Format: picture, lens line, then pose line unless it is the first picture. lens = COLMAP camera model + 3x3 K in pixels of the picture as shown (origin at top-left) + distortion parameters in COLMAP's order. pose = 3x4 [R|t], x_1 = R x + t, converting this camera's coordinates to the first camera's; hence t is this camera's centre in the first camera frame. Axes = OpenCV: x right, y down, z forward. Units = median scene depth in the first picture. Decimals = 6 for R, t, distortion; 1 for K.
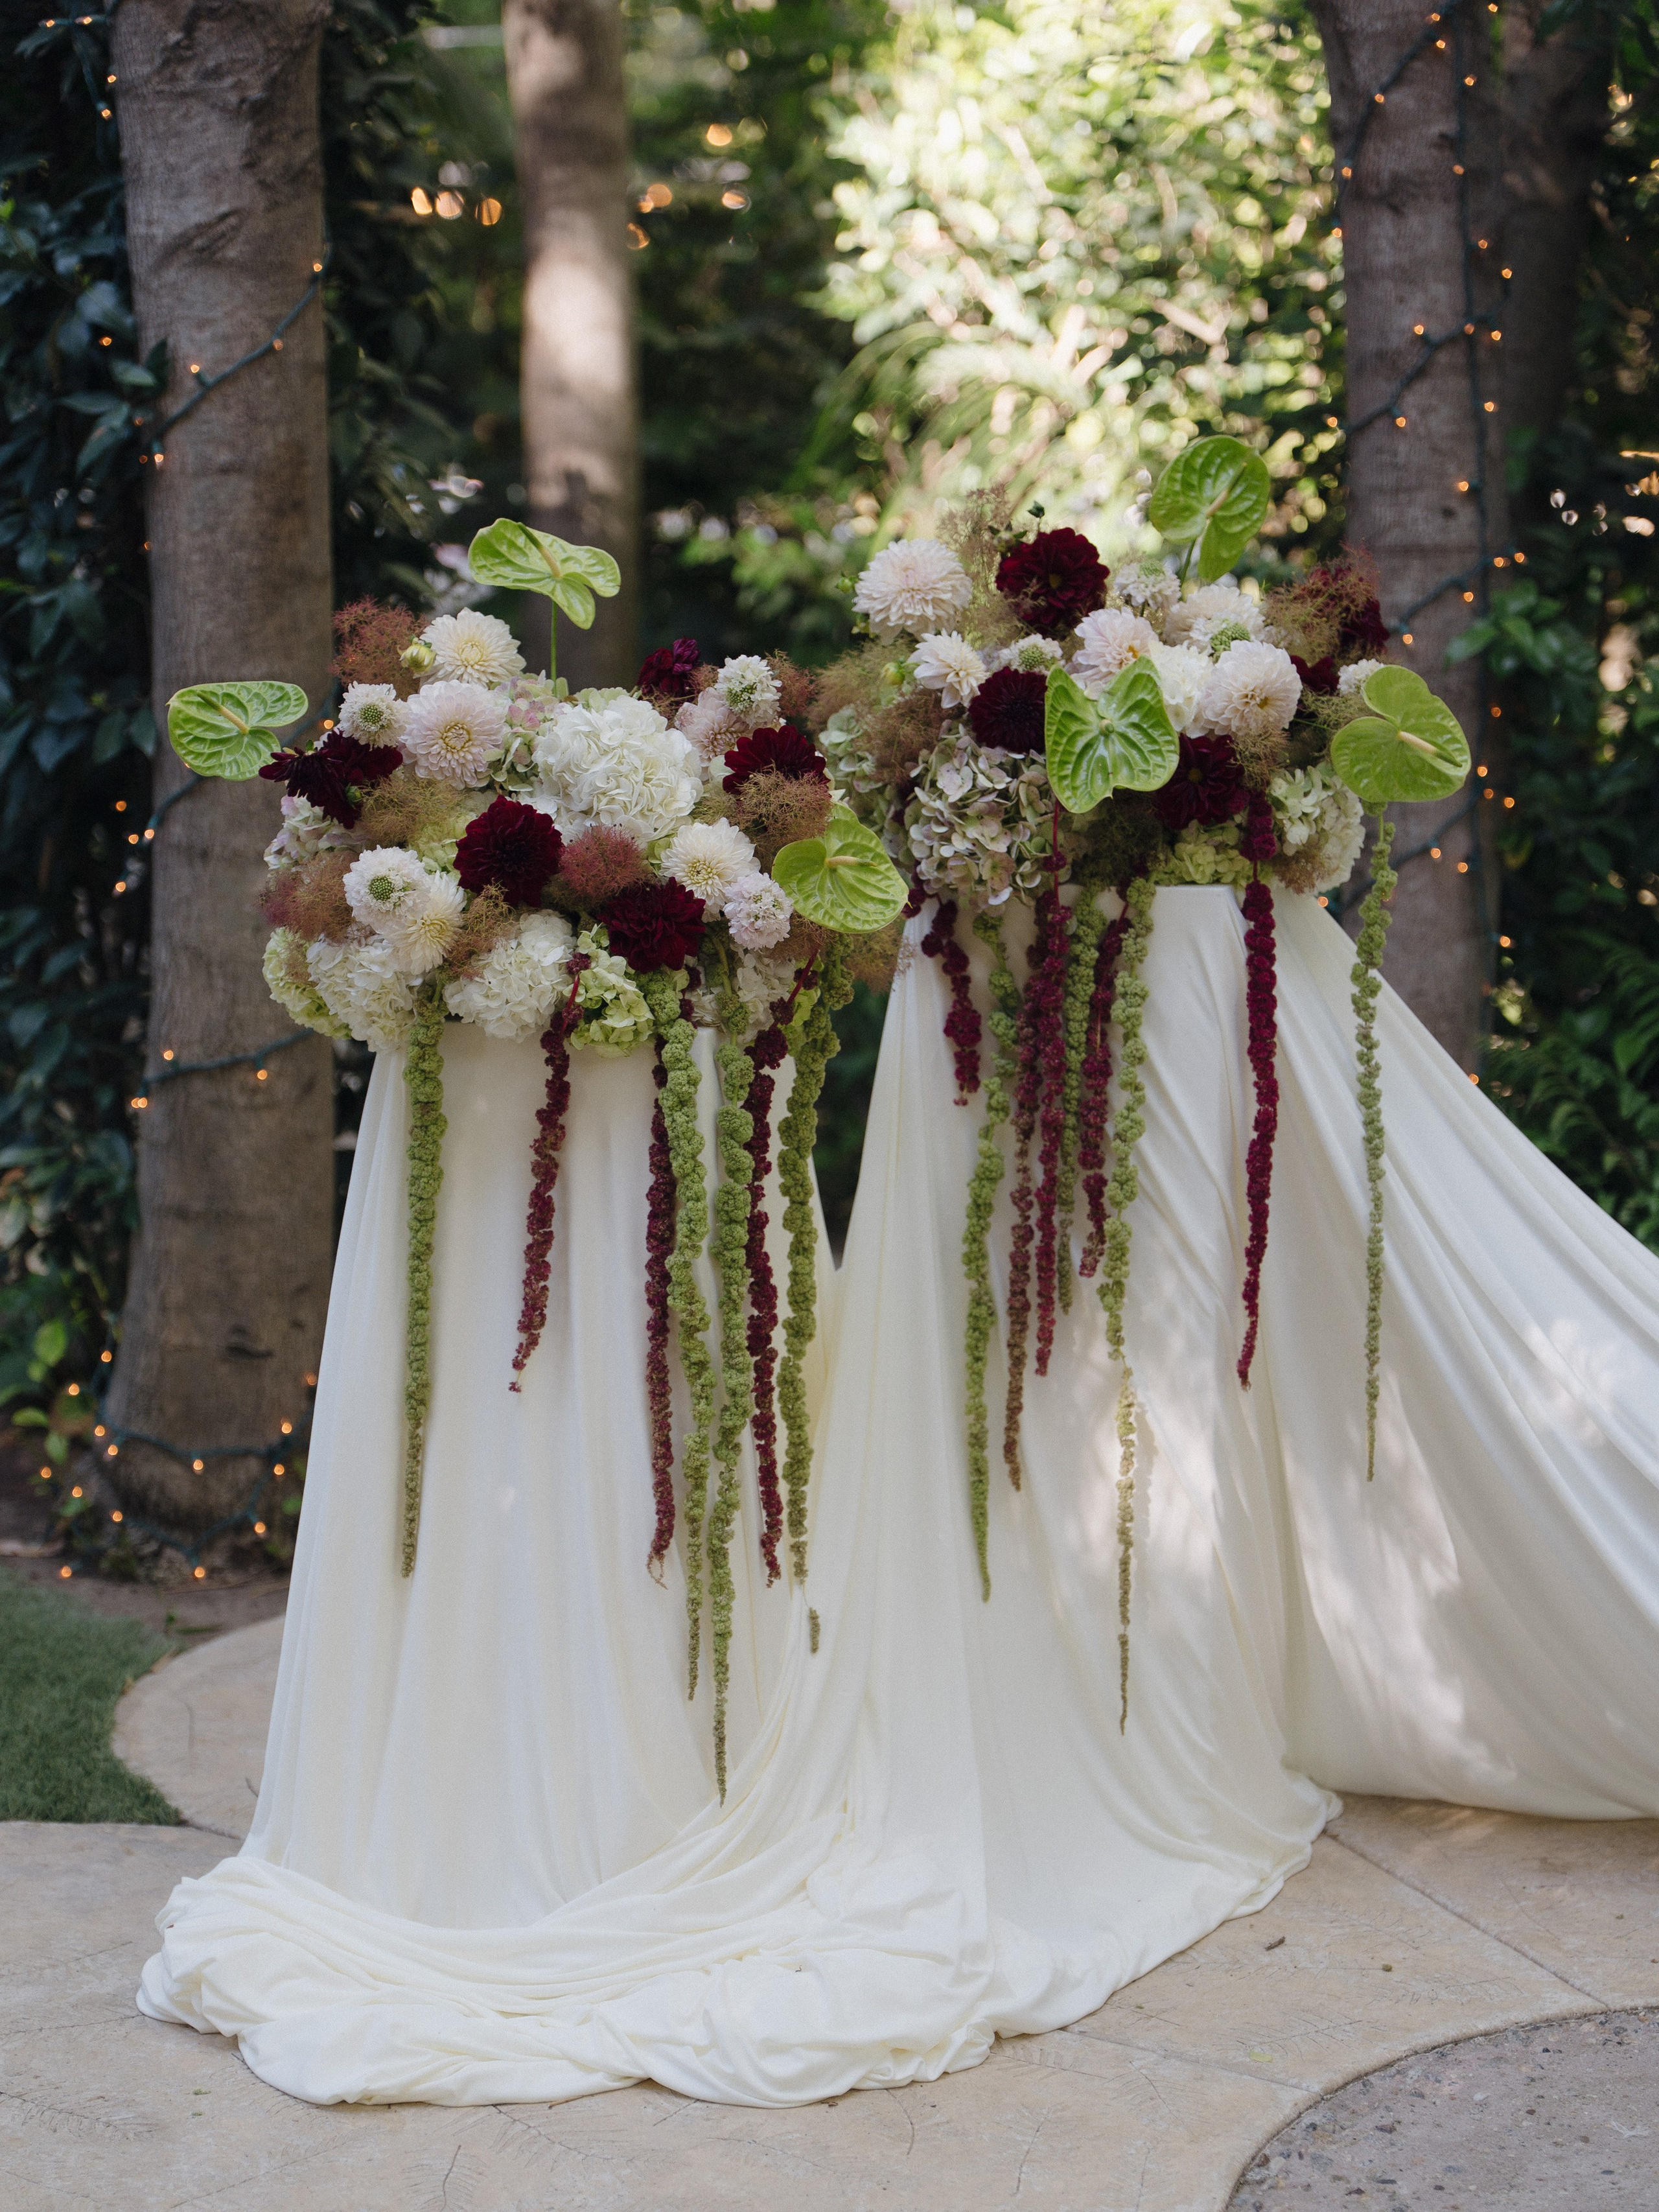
lens RADIAL K [[4487.5, 0, 822.3], [0, 4487.5, 1196.4], [0, 0, 1]] dist [0.282724, 0.000000]
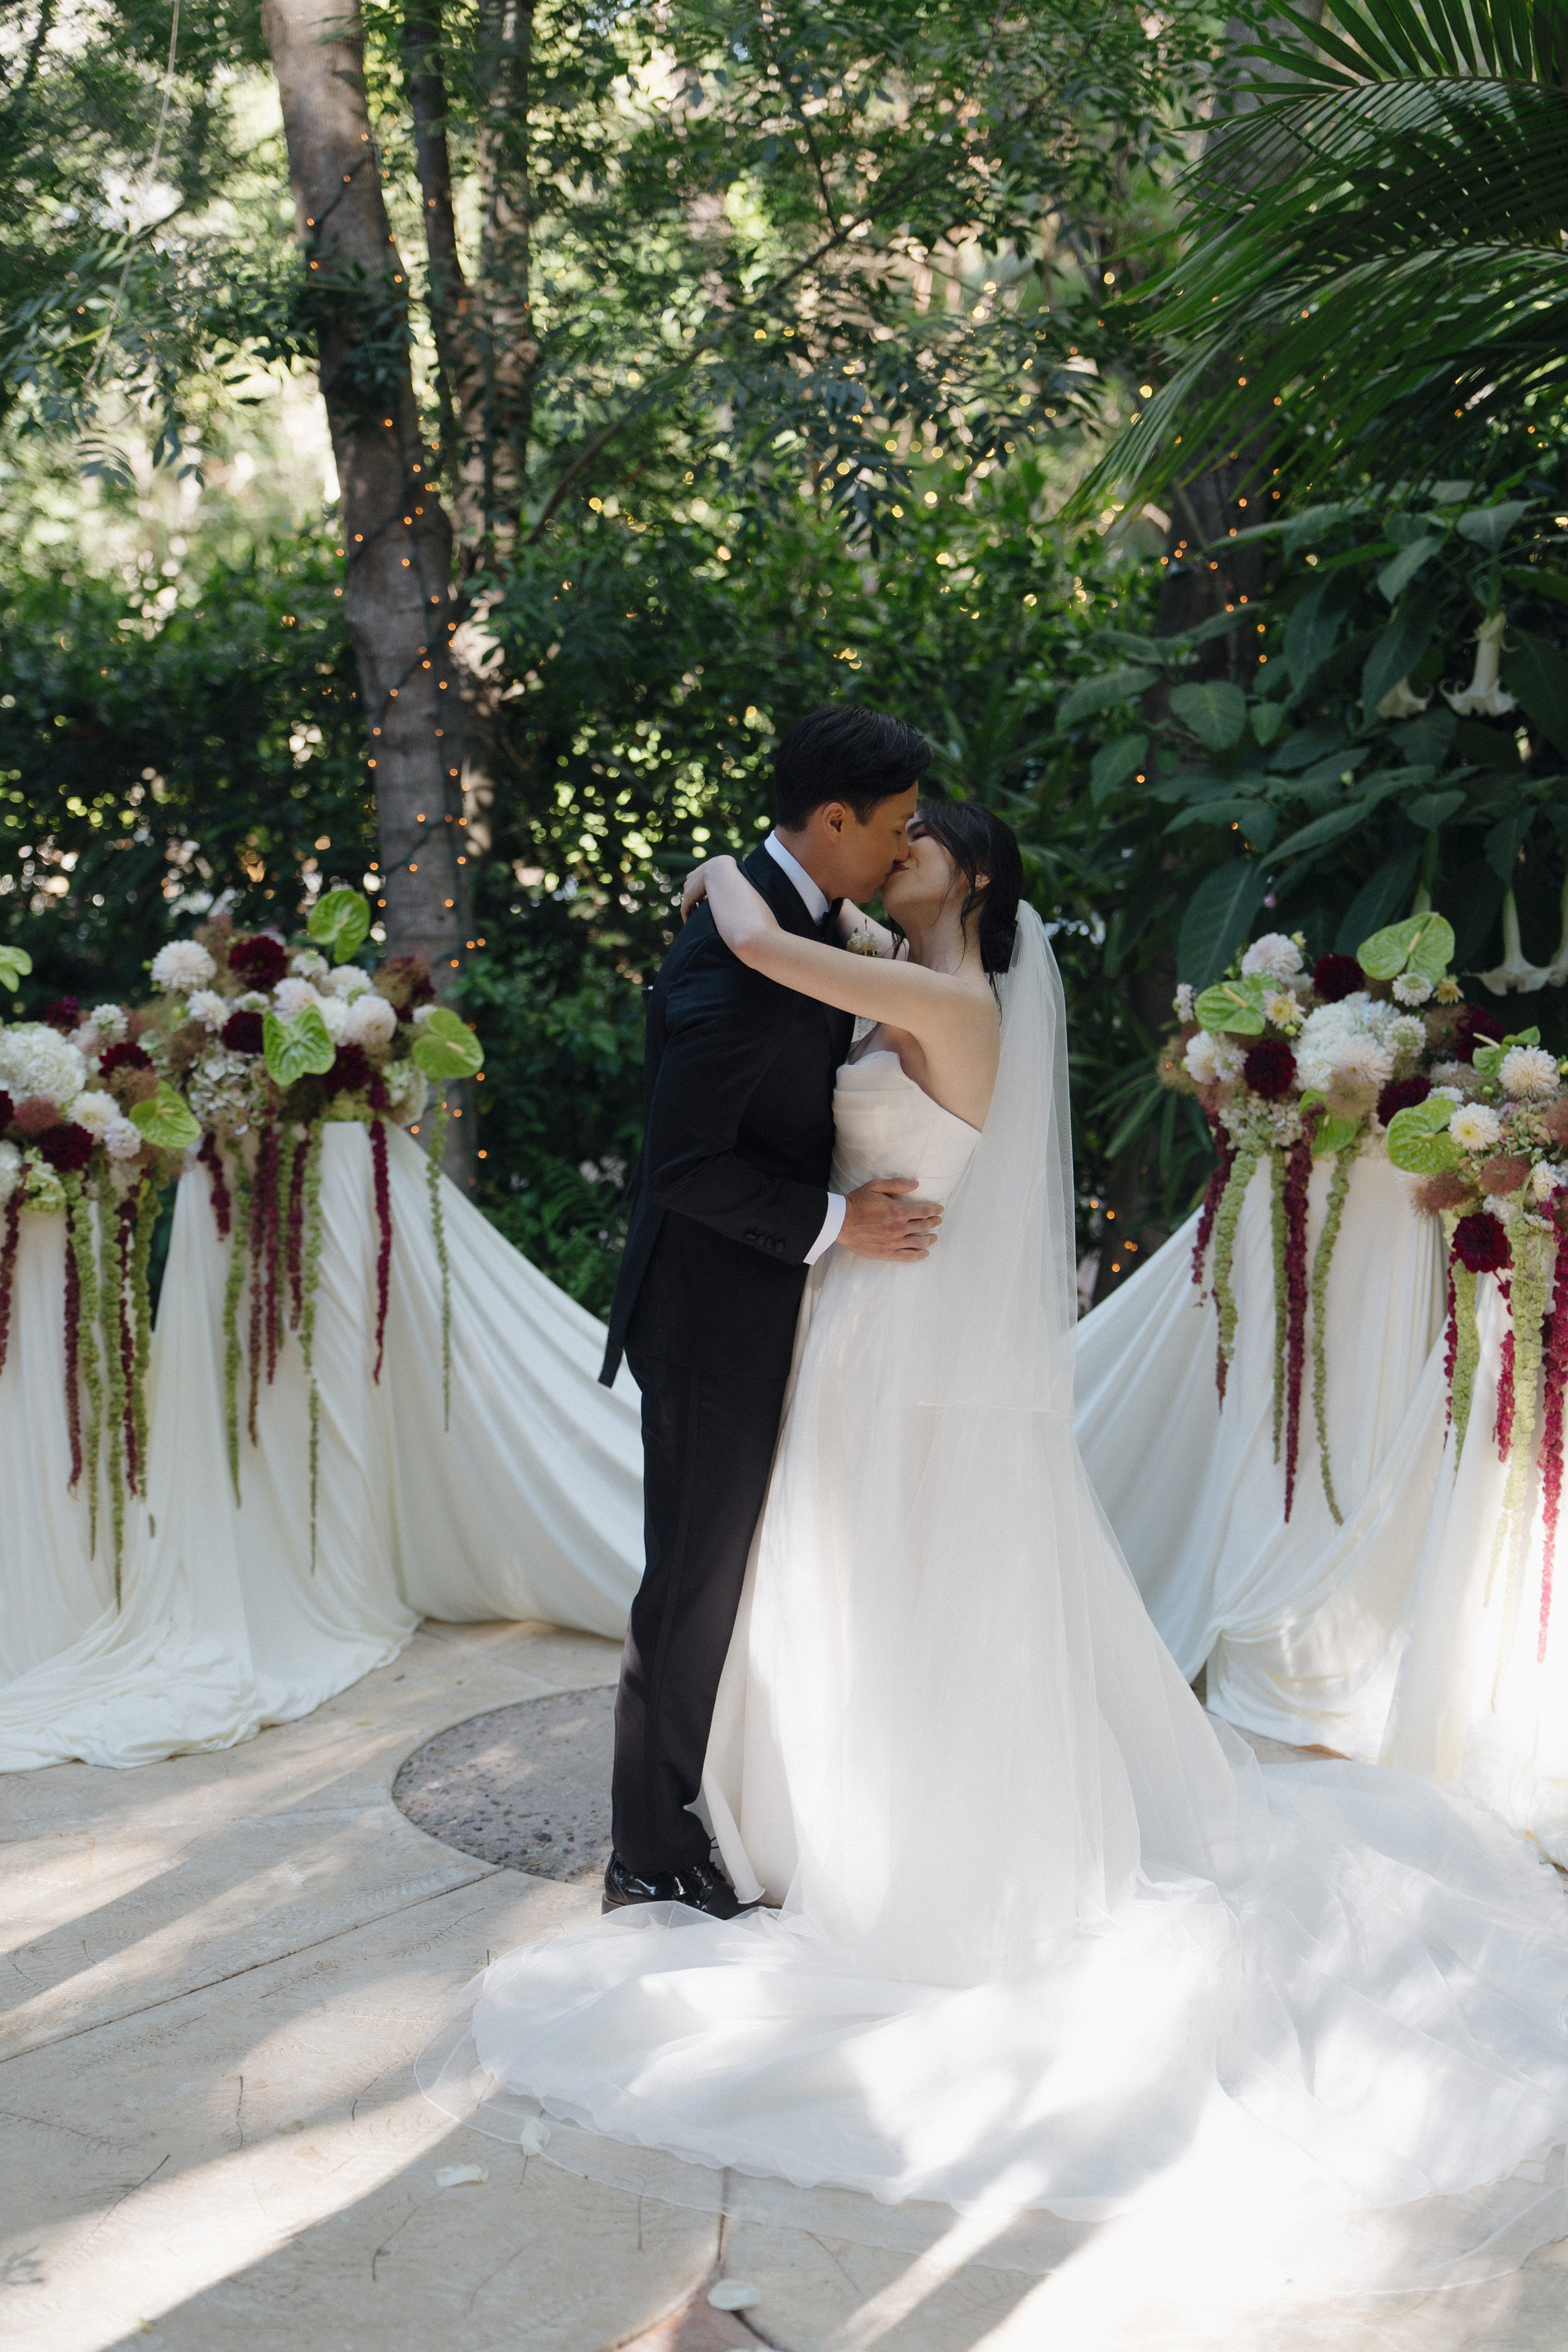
lens RADIAL K [[3361.4, 0, 797.9], [0, 3361.4, 1175.6], [0, 0, 1]] dist [0.244203, 0.000000]
pose [[0.963843, -0.023762, 0.265409, -0.112824], [0.038971, 0.997877, -0.052184, 0.035866], [-0.263605, 0.060640, 0.962723, -0.428822]]
